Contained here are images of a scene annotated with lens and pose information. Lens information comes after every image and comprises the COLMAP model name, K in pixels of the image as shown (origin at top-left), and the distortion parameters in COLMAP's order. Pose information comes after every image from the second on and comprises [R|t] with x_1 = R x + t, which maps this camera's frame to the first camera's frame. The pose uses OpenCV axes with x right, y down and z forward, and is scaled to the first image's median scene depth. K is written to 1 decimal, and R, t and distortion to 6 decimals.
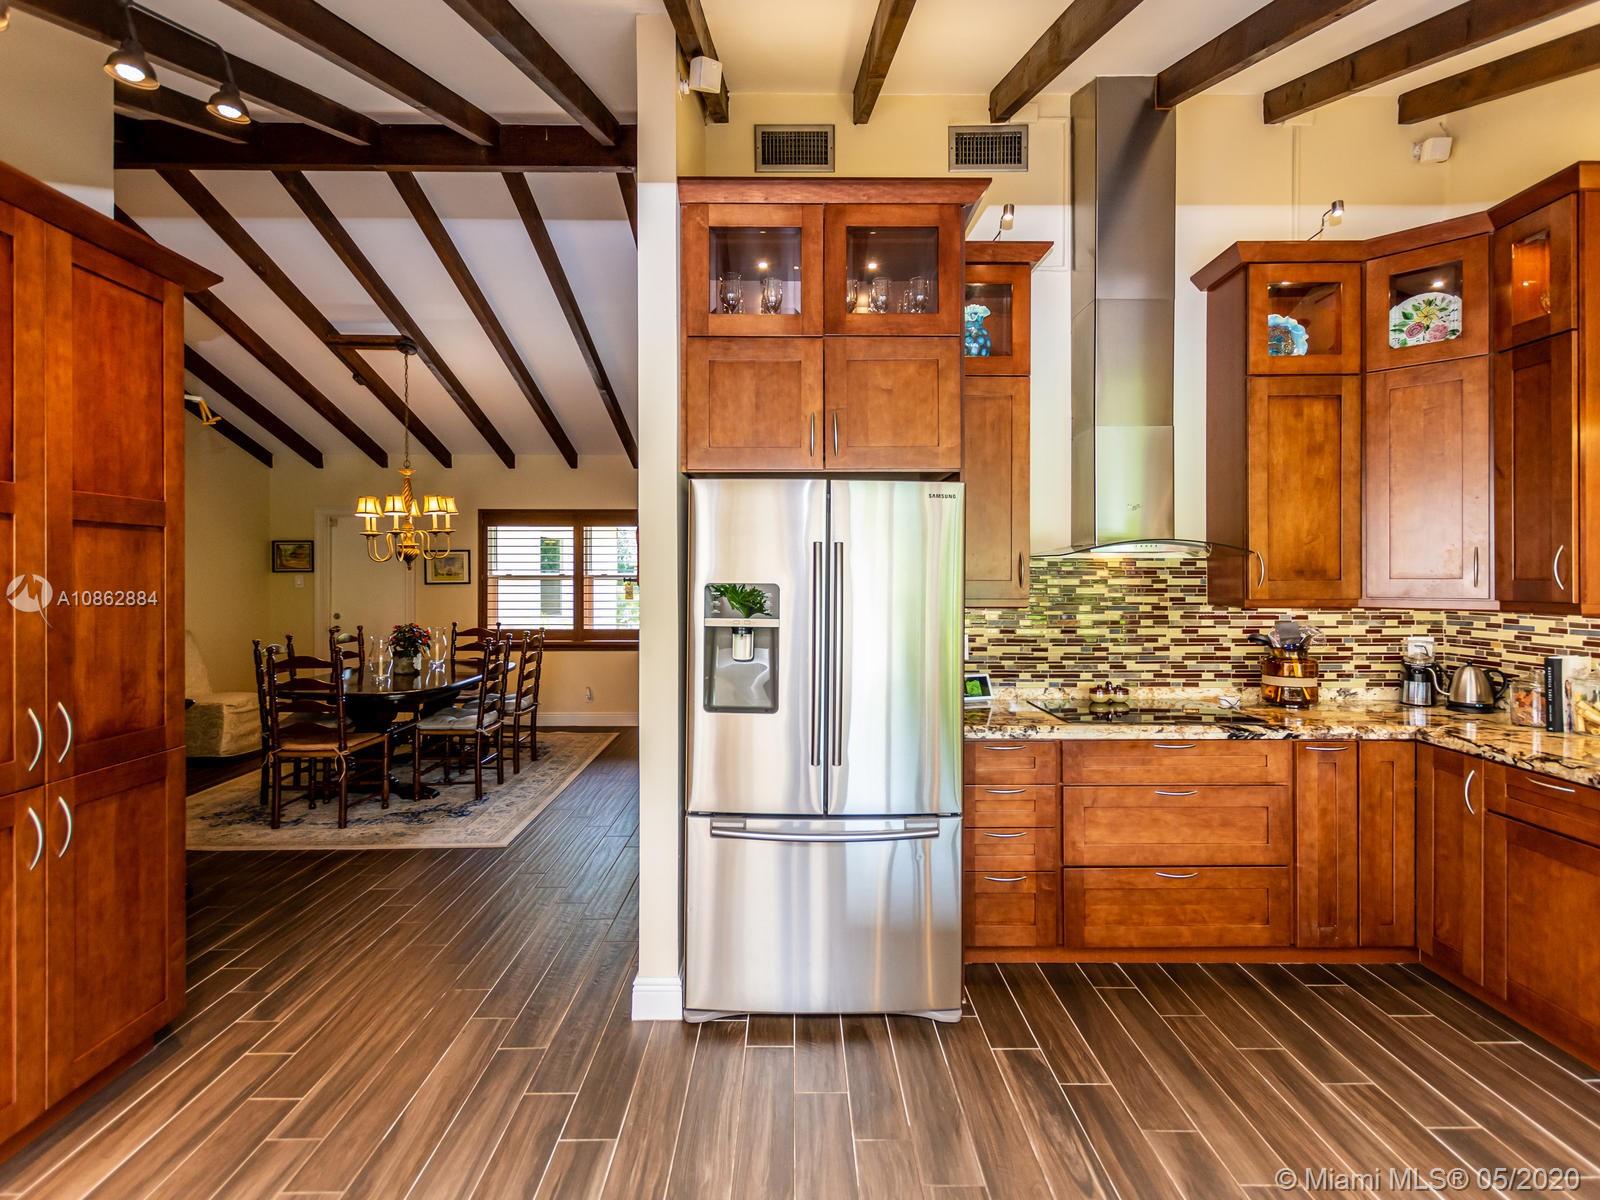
lens RADIAL K [[816.3, 0, 798.0], [0, 816.3, 573.8], [0, 0, 1]] dist [0.006799, 0.000505]
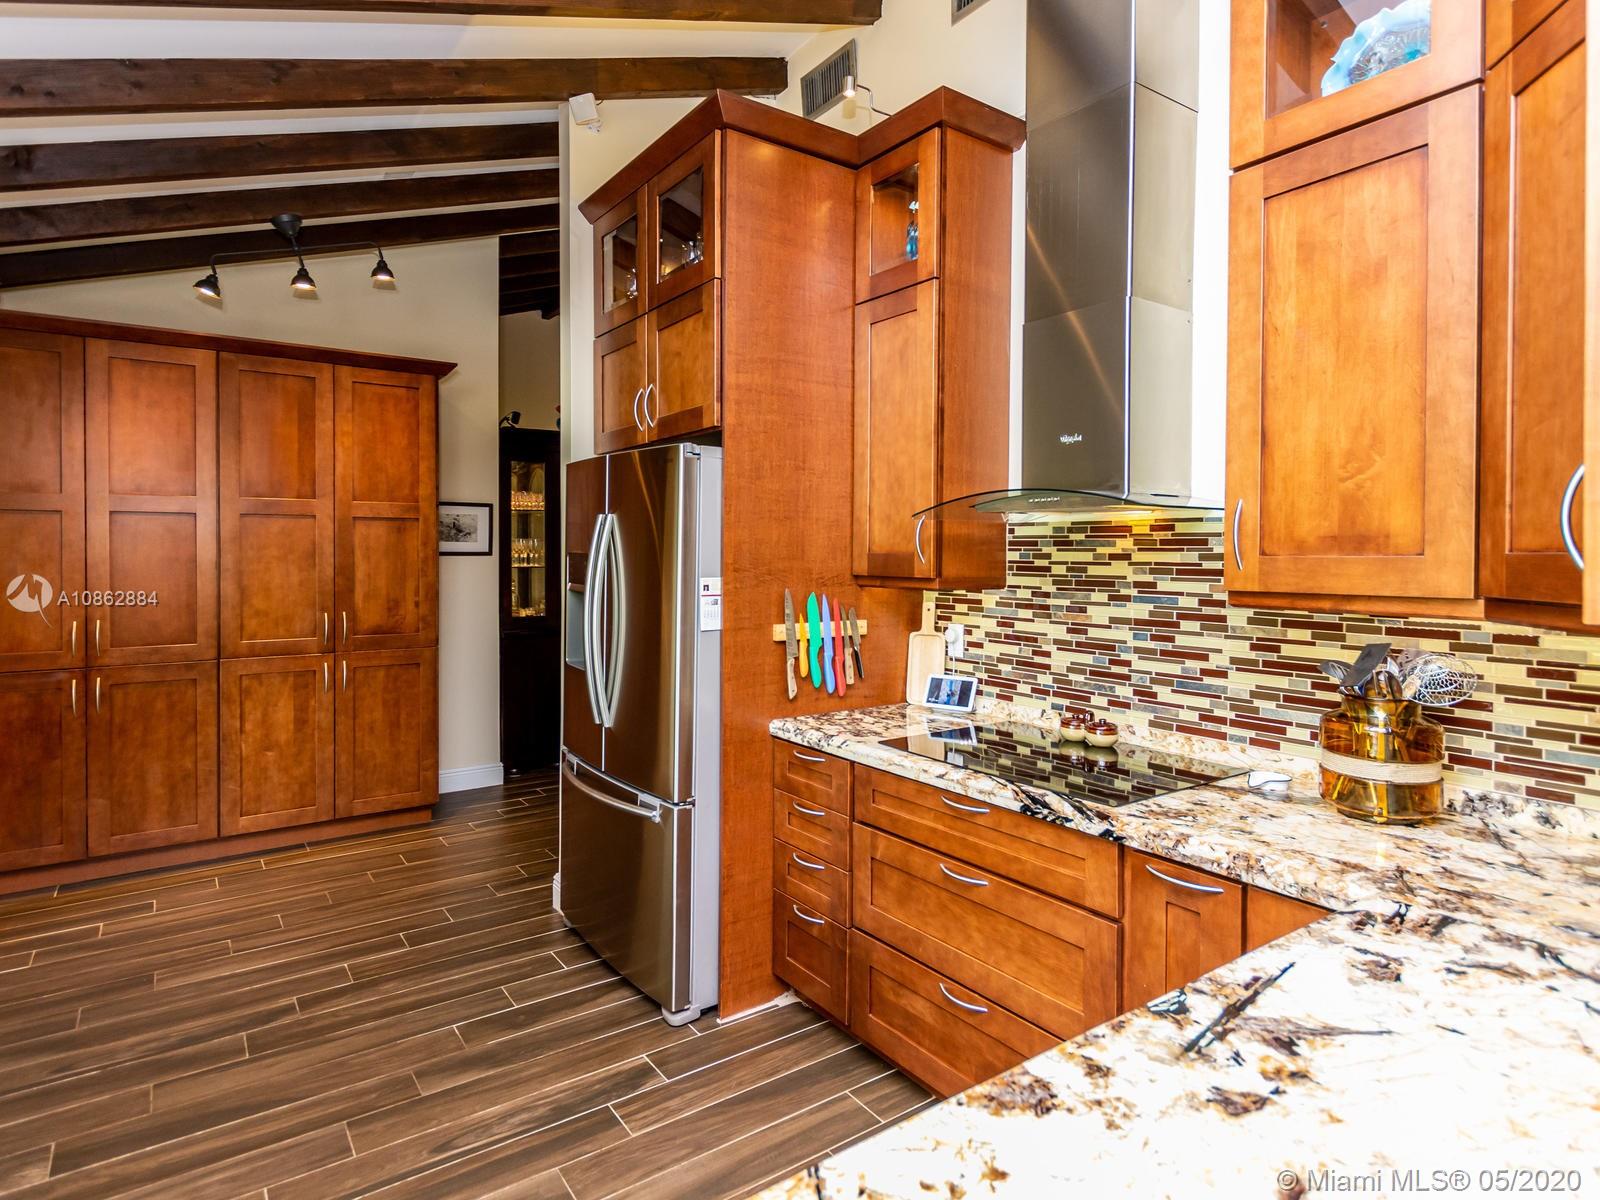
lens RADIAL K [[880.5, 0, 778.8], [0, 880.5, 557.3], [0, 0, 1]] dist [0.002196, -0.000256]
pose [[0.558935, 0.008354, -0.829169, 0.792243], [-0.002702, 0.999962, 0.008254, 0.004964], [0.829207, -0.002373, 0.558937, 0.393916]]
